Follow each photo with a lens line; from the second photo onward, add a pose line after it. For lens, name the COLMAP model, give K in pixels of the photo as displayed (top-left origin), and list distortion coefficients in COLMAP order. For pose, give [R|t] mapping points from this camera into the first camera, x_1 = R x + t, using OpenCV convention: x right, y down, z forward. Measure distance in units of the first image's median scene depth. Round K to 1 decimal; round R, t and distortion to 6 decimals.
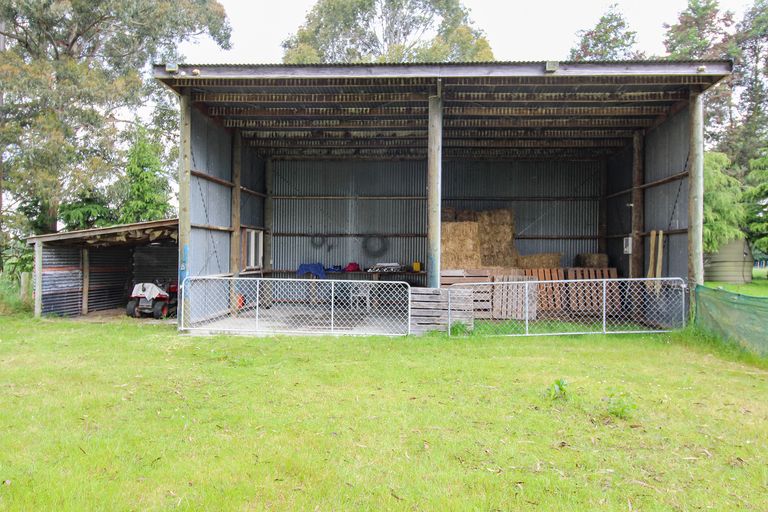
lens RADIAL K [[639.9, 0, 384.1], [0, 639.9, 254.2], [0, 0, 1]] dist [-0.000546, 0.000031]
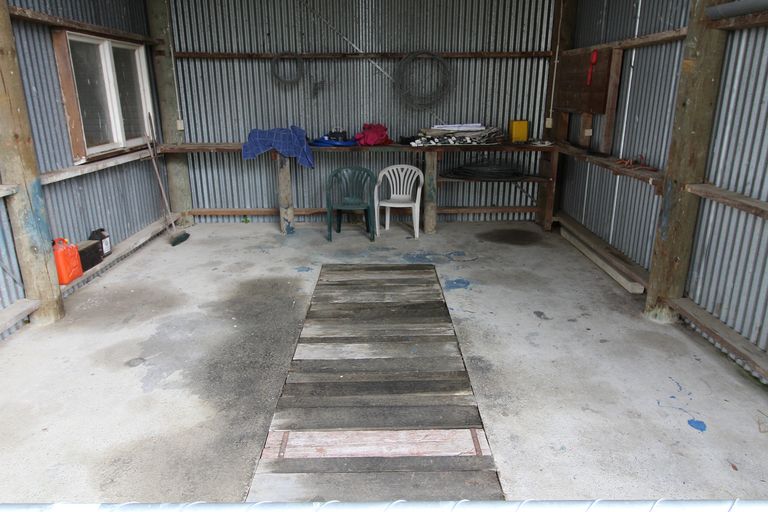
lens RADIAL K [[534.7, 0, 384.7], [0, 534.7, 256.3], [0, 0, 1]] dist [-0.007118, -0.001858]
pose [[0.995732, -0.039281, 0.083511, -0.075025], [0.012955, 0.955430, 0.294935, -0.007569], [-0.091374, -0.292594, 0.951861, 0.631939]]
